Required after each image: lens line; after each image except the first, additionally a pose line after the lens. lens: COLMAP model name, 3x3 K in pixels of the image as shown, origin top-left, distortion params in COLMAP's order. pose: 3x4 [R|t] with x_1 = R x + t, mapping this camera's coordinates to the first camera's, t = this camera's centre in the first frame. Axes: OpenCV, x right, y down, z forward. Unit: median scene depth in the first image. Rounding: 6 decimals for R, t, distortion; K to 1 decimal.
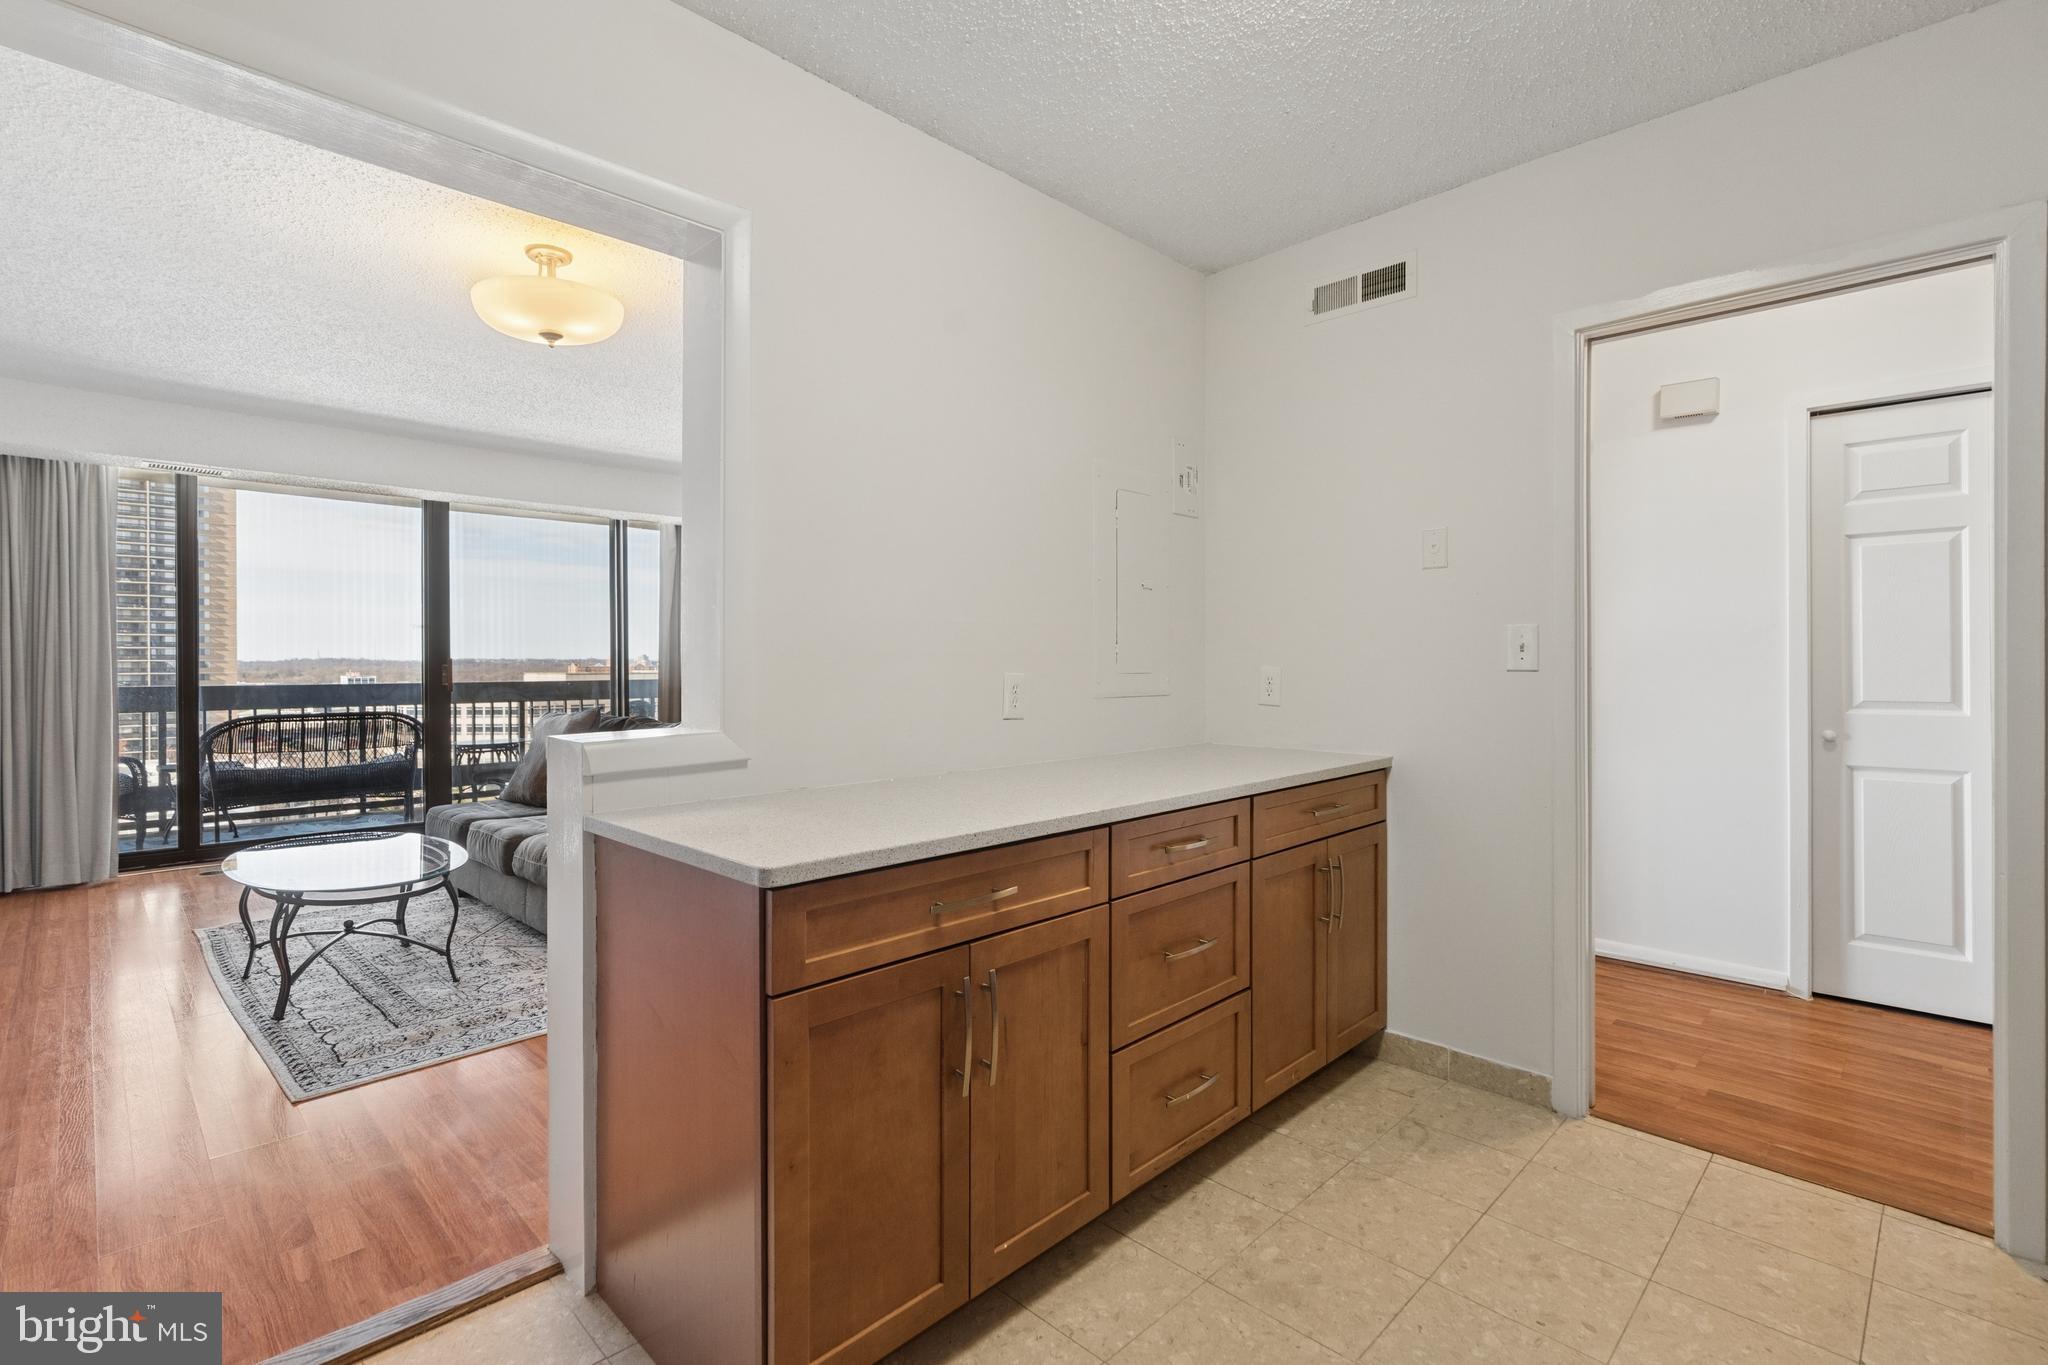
lens RADIAL K [[940.8, 0, 1014.7], [0, 940.8, 669.6], [0, 0, 1]] dist [-0.011402, 0.002862]
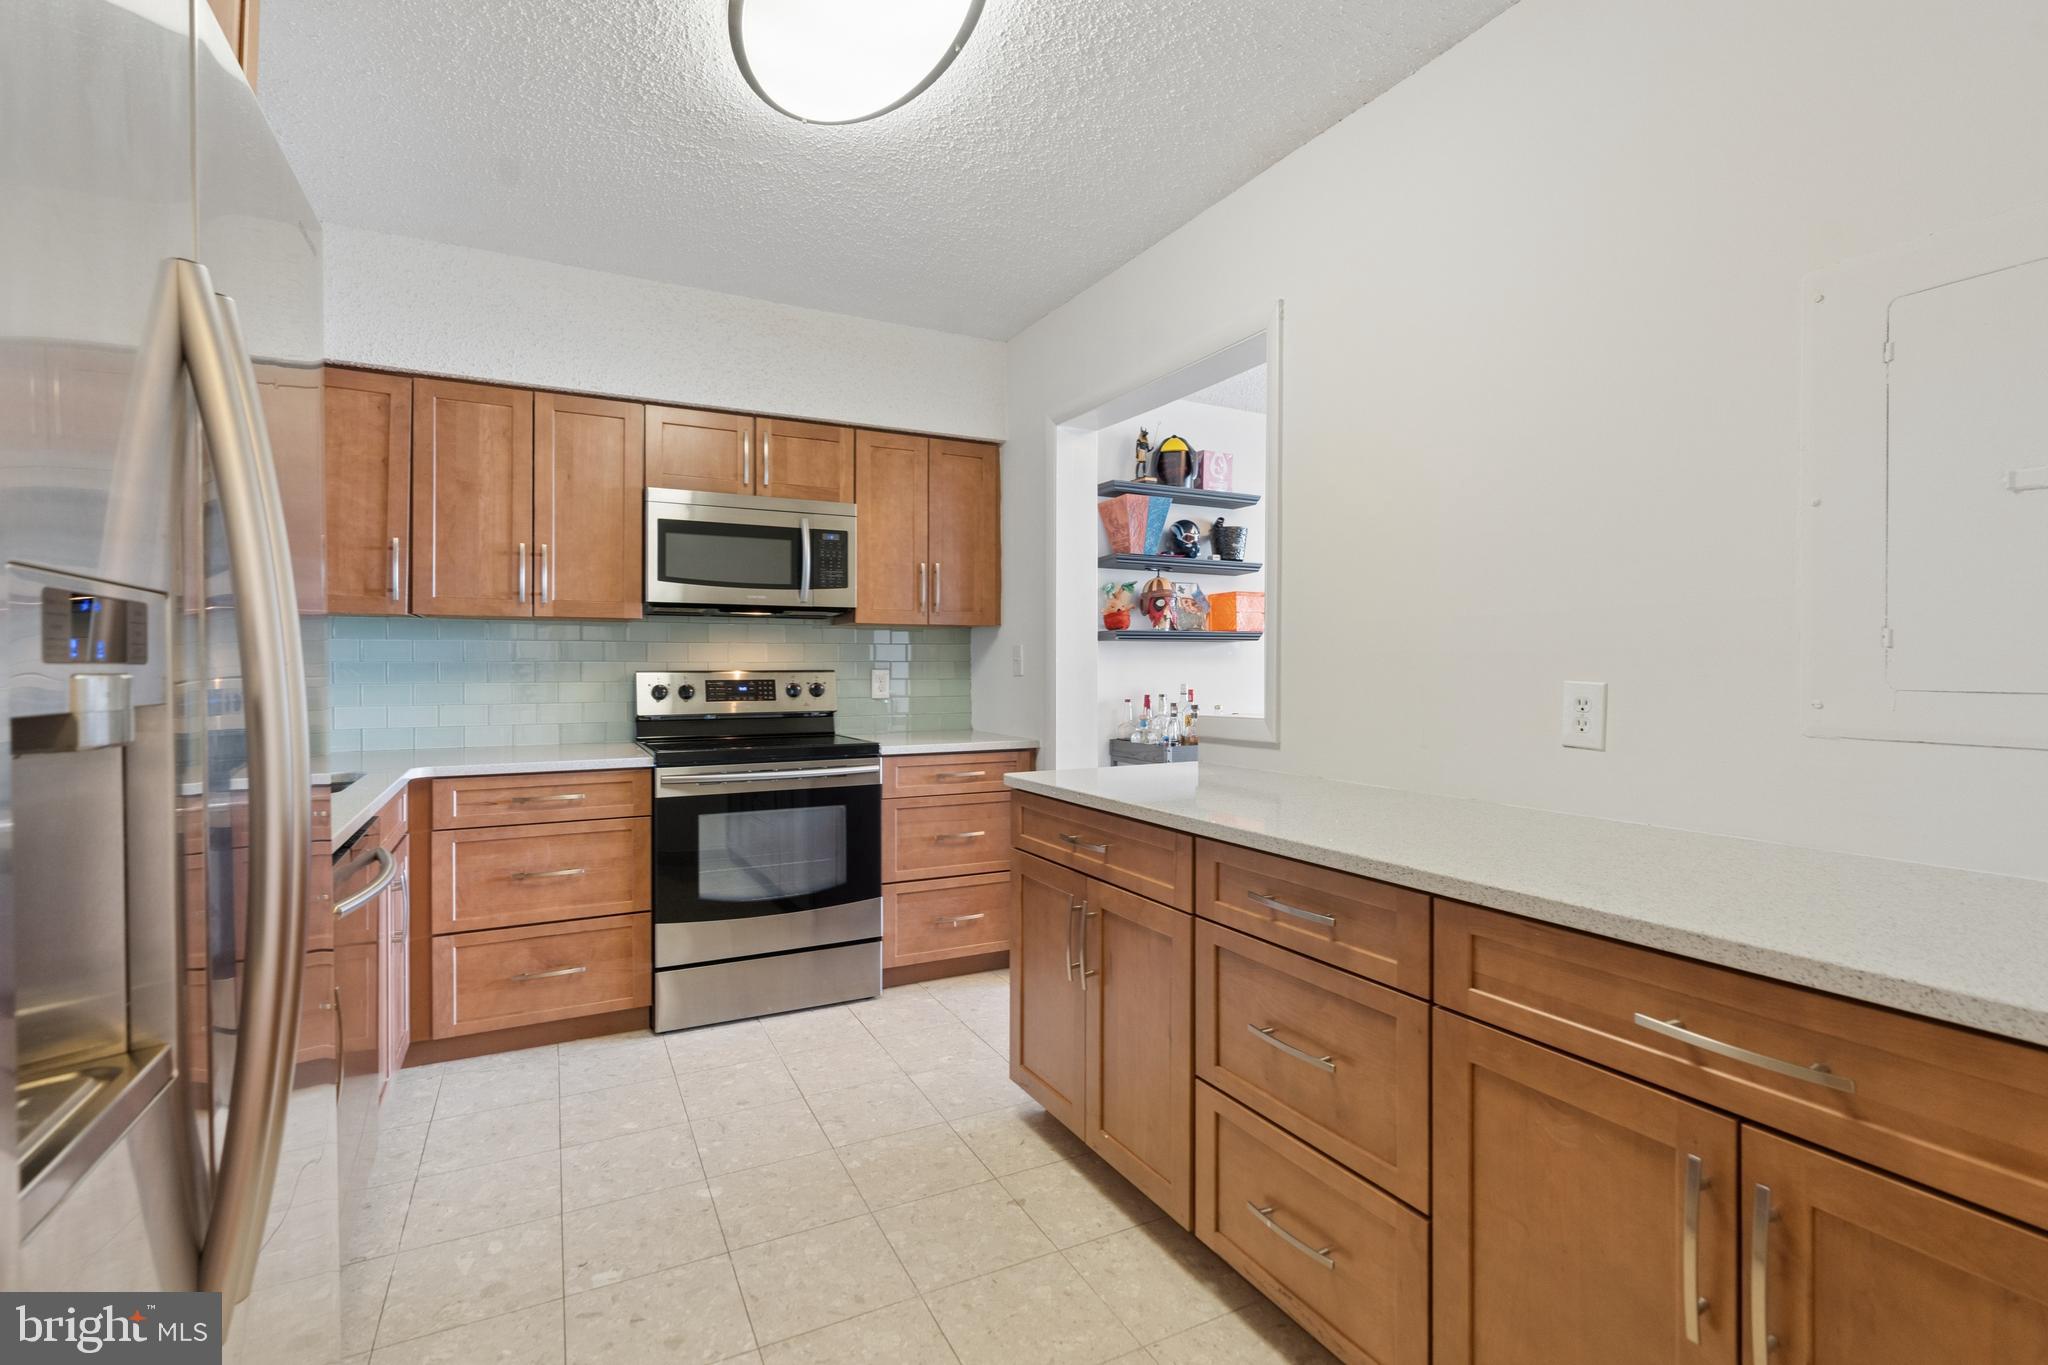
lens RADIAL K [[940.8, 0, 1039.1], [0, 940.8, 669.2], [0, 0, 1]] dist [-0.011402, 0.002862]
pose [[-0.289505, 0.007829, -0.957145, 0.962260], [-0.005548, 0.999936, 0.009857, -0.011853], [0.957160, 0.008164, -0.289443, 1.018731]]
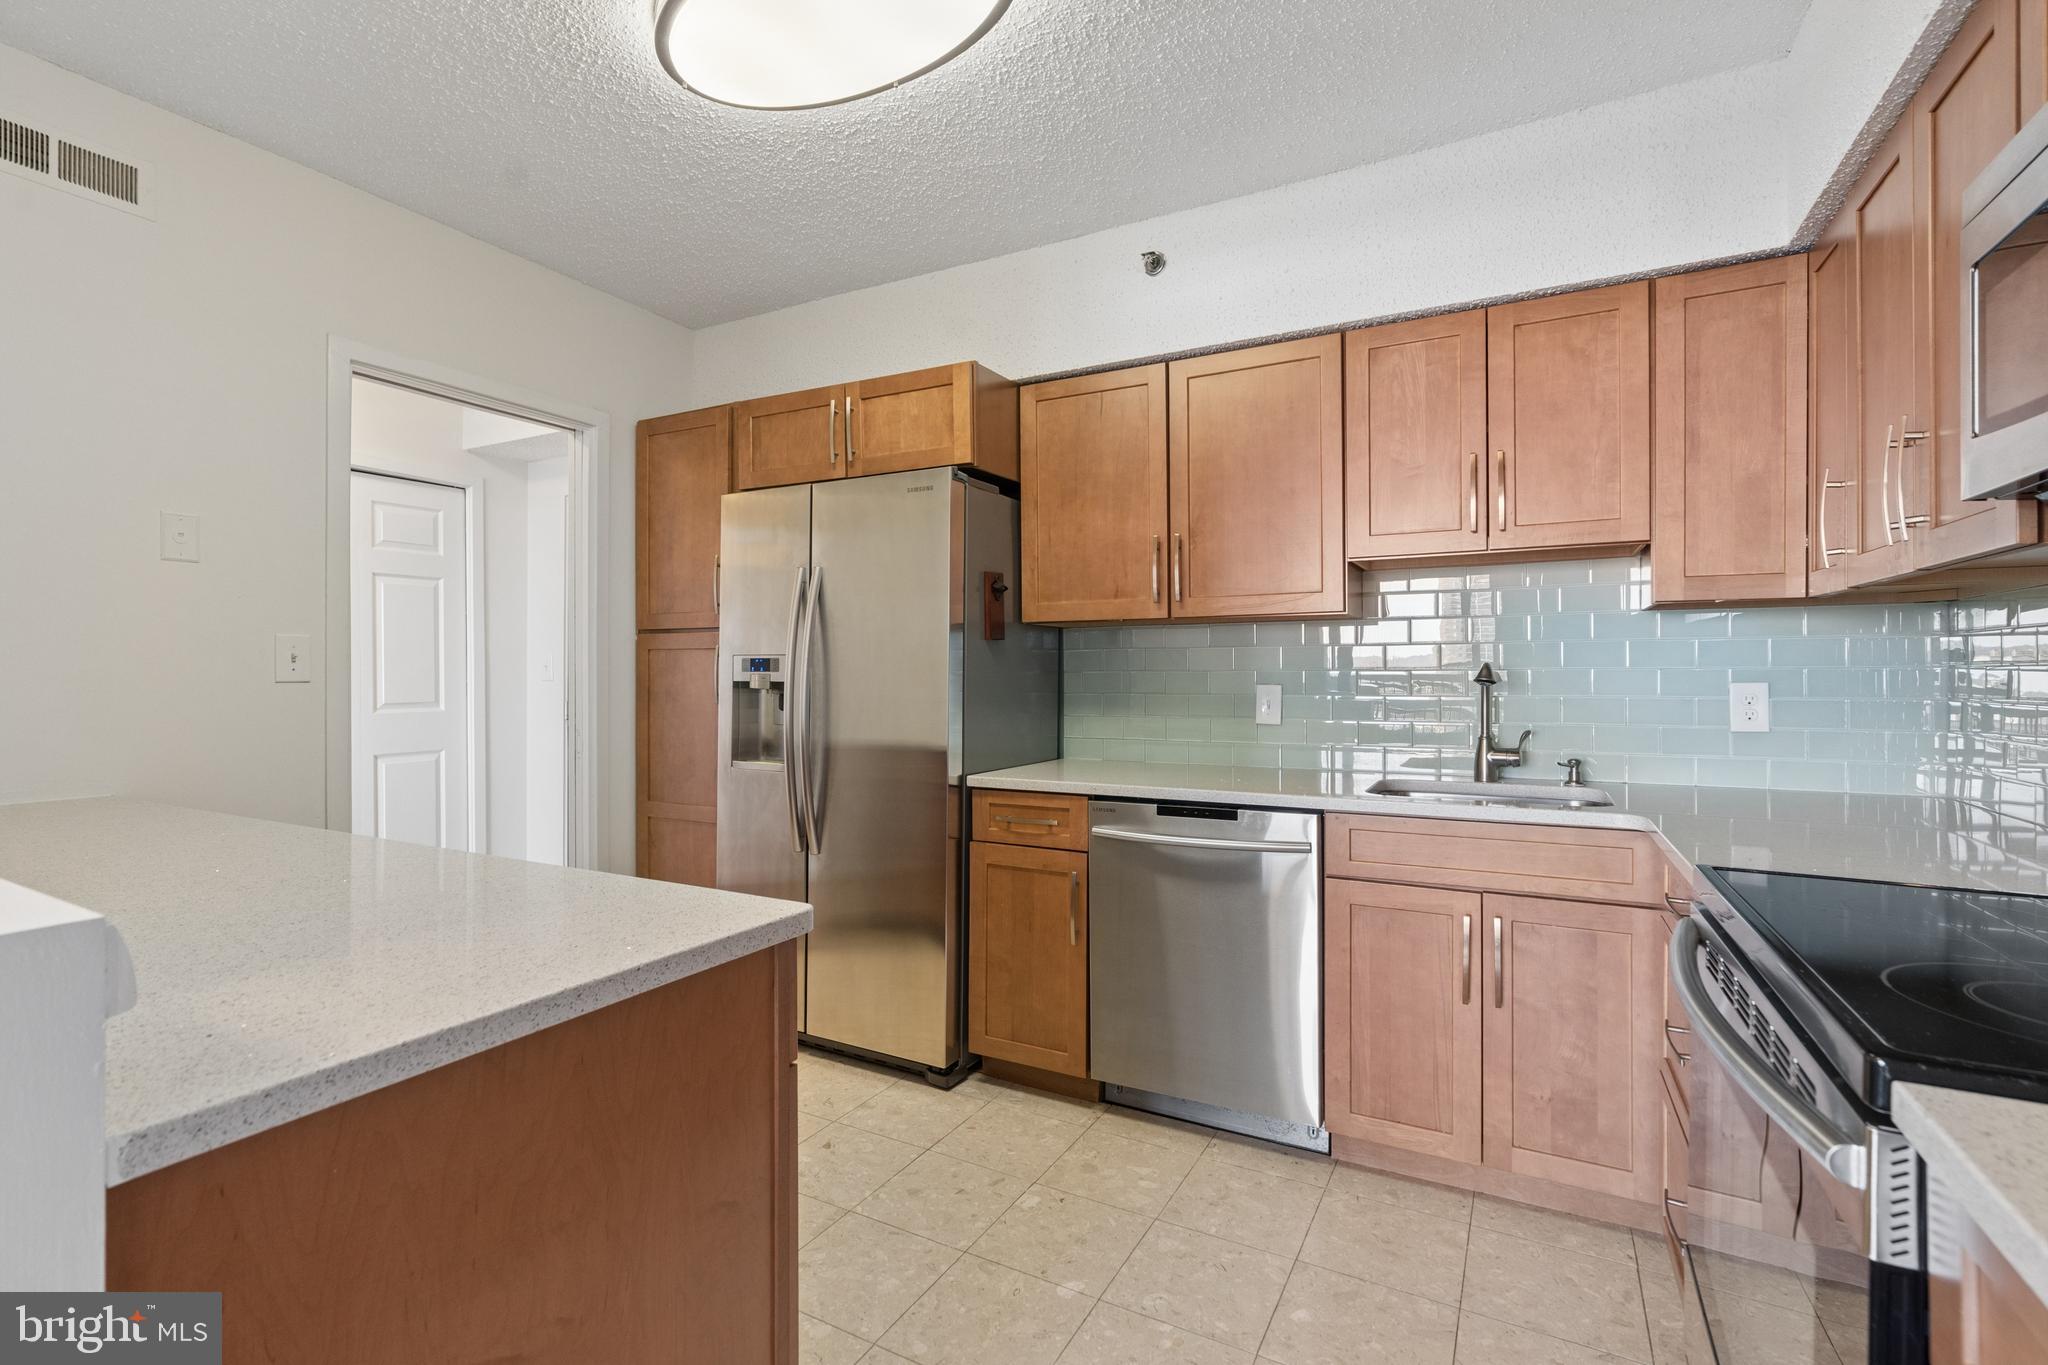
lens RADIAL K [[940.8, 0, 1018.9], [0, 940.8, 678.3], [0, 0, 1]] dist [-0.011402, 0.002862]
pose [[-0.272308, -0.001424, 0.962209, -0.727565], [0.005913, 0.999978, 0.003153, -0.001309], [-0.962192, 0.006548, -0.272294, 0.665221]]
